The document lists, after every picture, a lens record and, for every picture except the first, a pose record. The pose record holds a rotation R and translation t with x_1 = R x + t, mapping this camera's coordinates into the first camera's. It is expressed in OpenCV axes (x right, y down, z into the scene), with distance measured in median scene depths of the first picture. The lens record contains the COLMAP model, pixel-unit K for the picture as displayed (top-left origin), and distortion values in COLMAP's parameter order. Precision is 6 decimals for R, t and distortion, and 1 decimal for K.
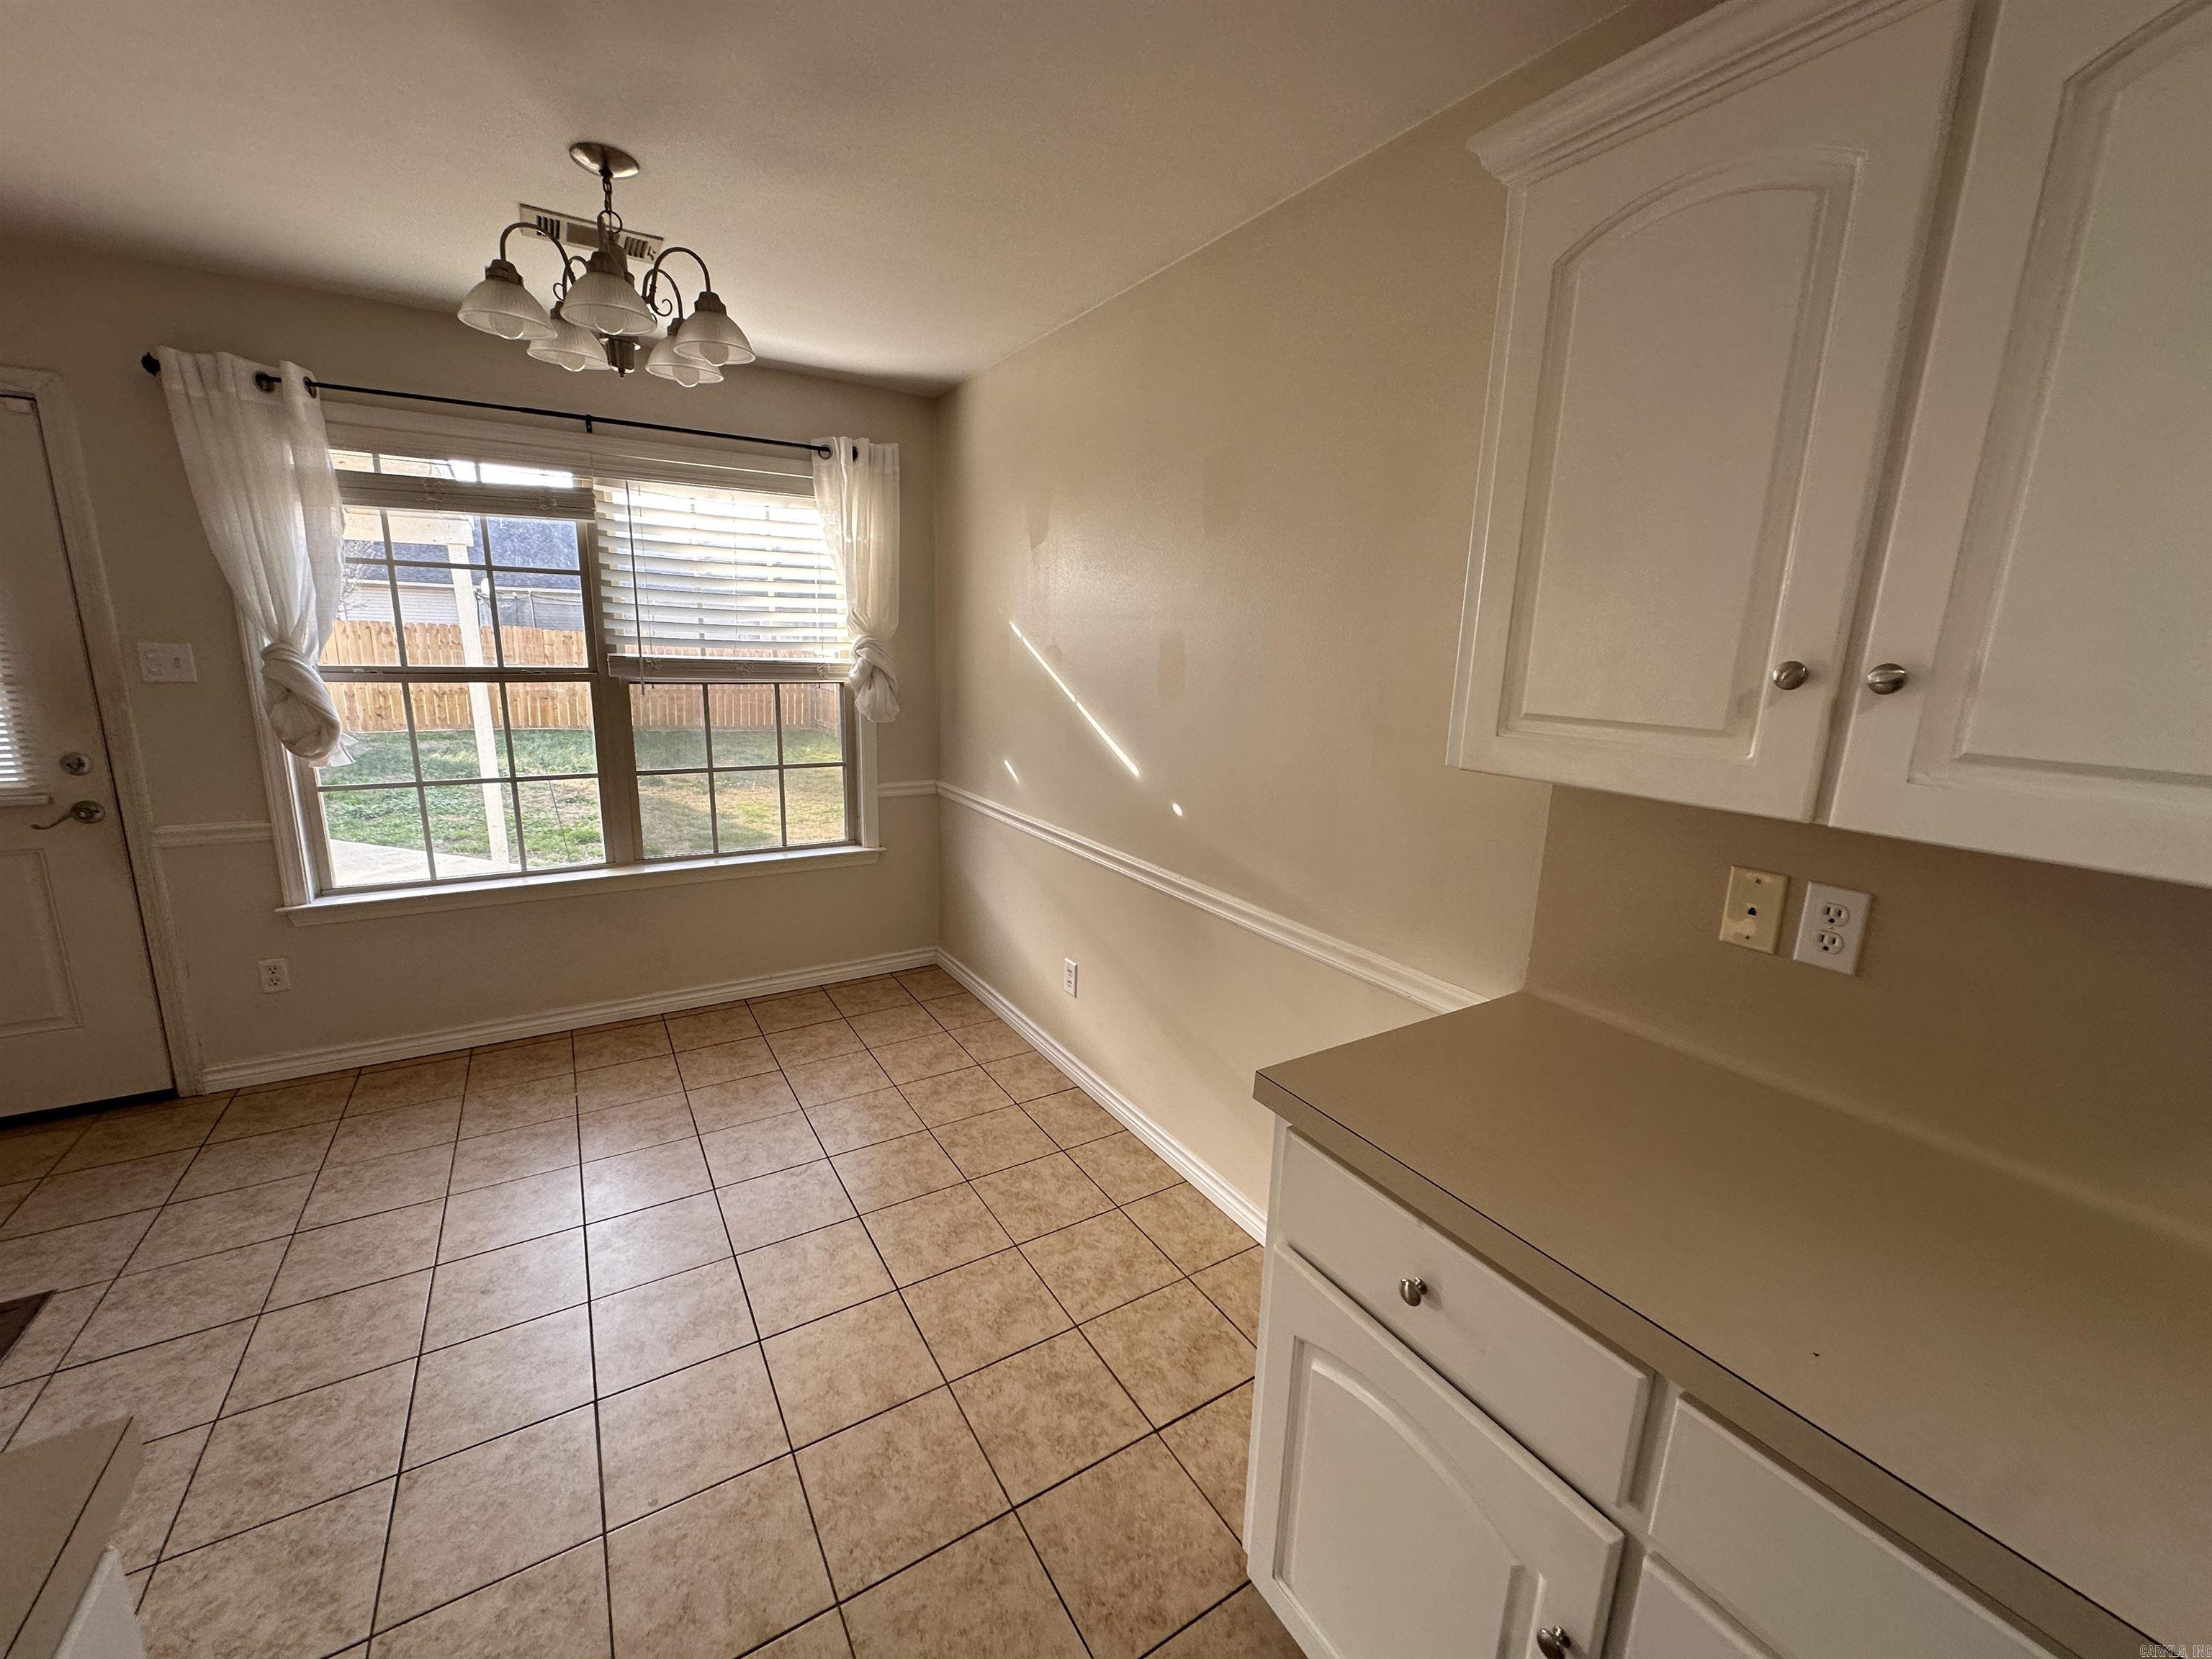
lens RADIAL K [[879.2, 0, 1106.0], [0, 879.2, 829.5], [0, 0, 1]] dist [-0.001330, 0.000275]
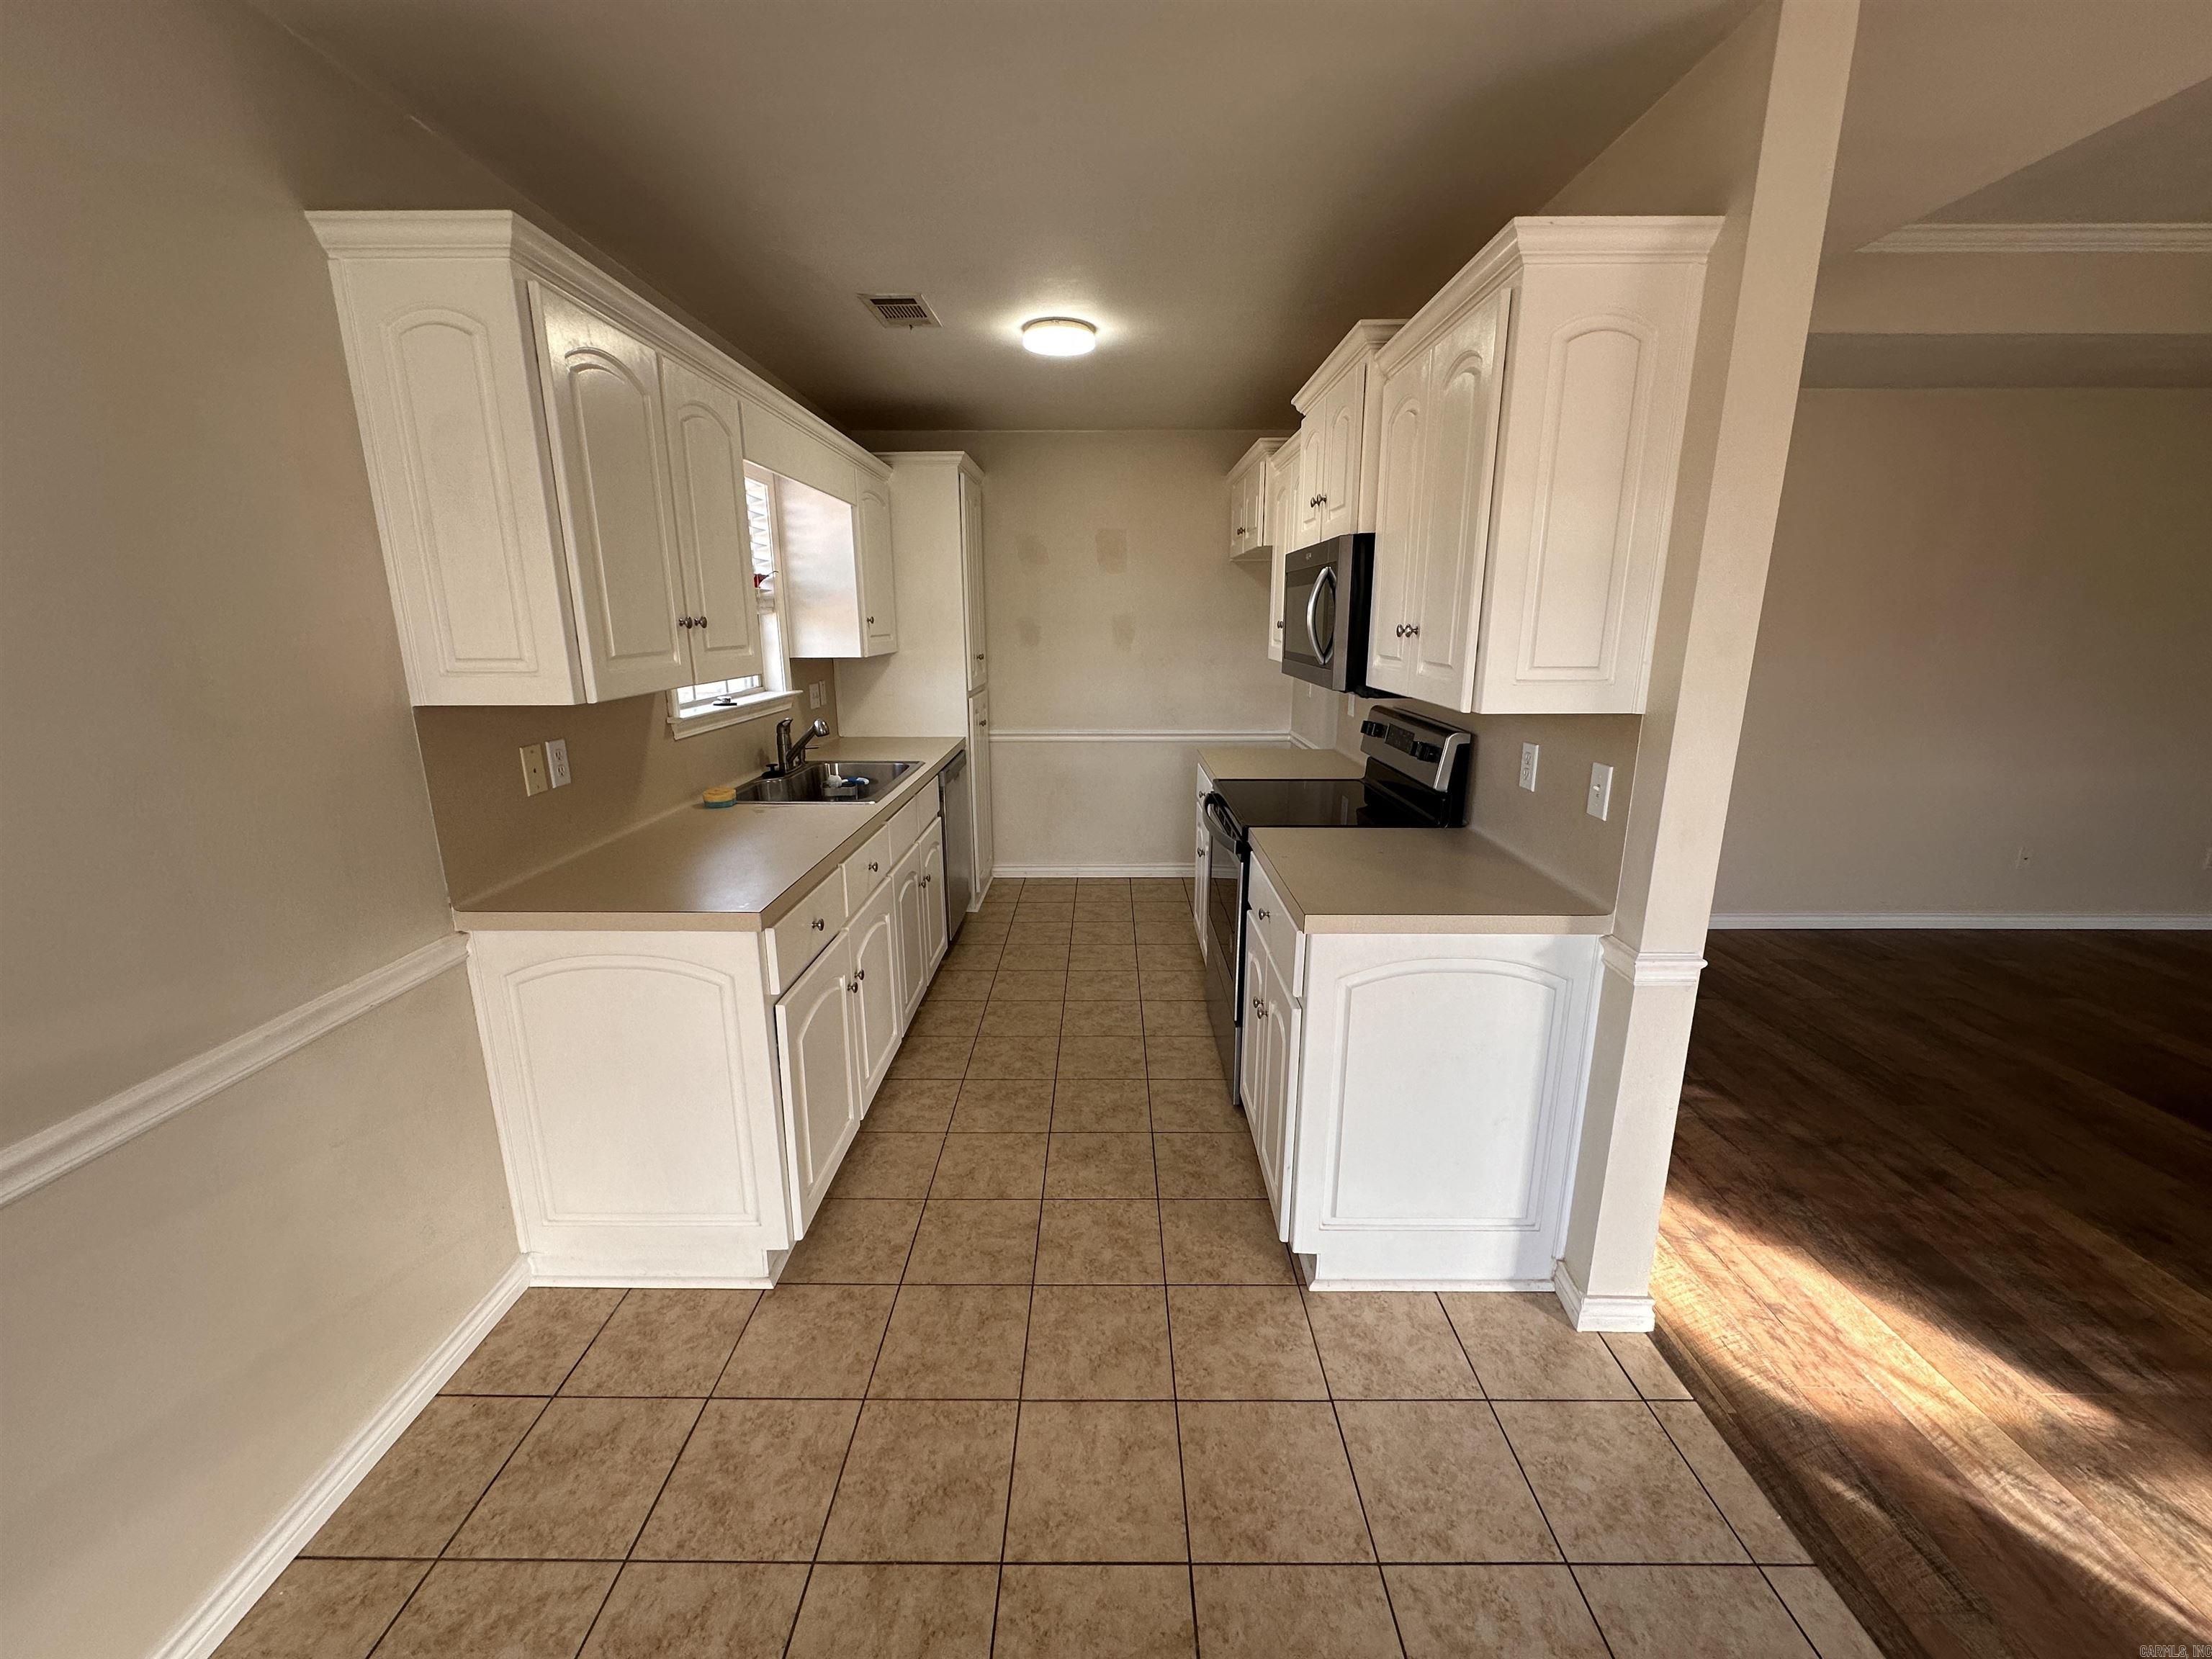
lens RADIAL K [[879.2, 0, 1106.0], [0, 879.2, 829.5], [0, 0, 1]] dist [-0.001330, 0.000275]
pose [[-0.847848, -0.155601, 0.506894, -0.420346], [0.085061, 0.903678, 0.419678, -0.167576], [-0.523371, 0.398941, -0.752947, 0.712780]]
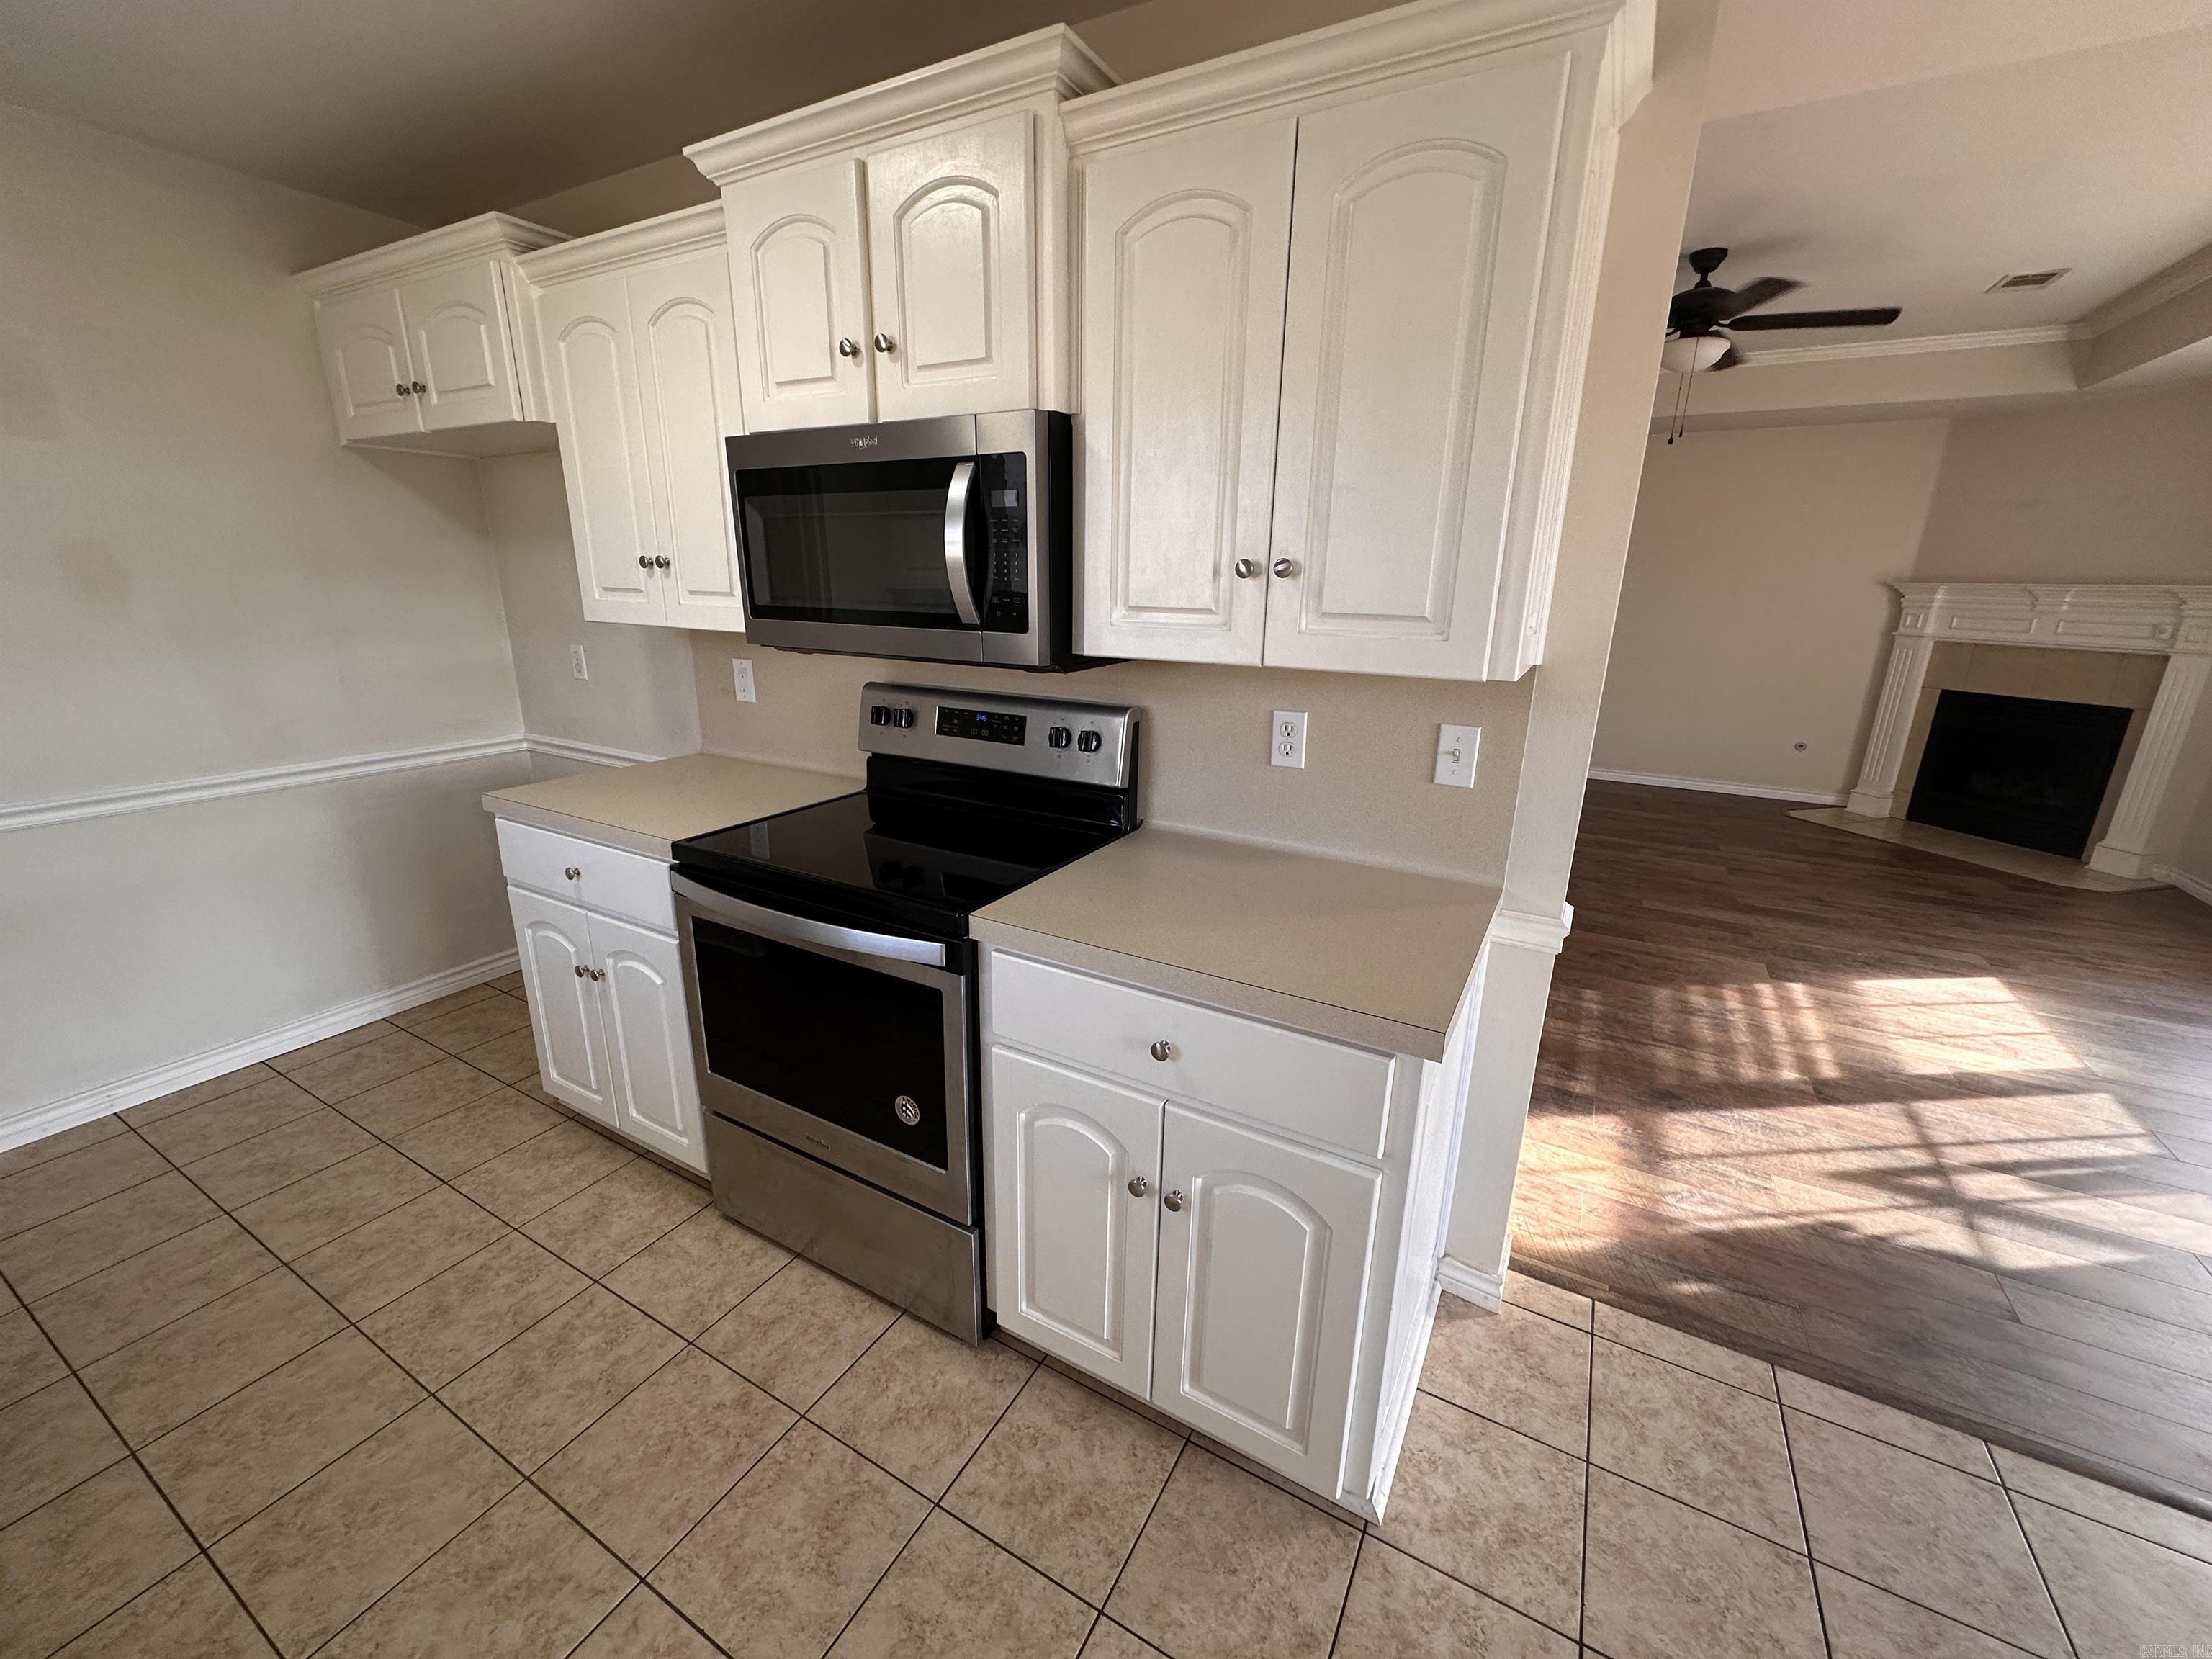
lens RADIAL K [[879.2, 0, 1106.0], [0, 879.2, 829.5], [0, 0, 1]] dist [-0.001330, 0.000275]
pose [[-0.876241, 0.092435, -0.472925, 0.024191], [-0.141700, 0.888610, 0.436226, -0.074641], [0.460568, 0.449252, -0.765539, 0.409009]]
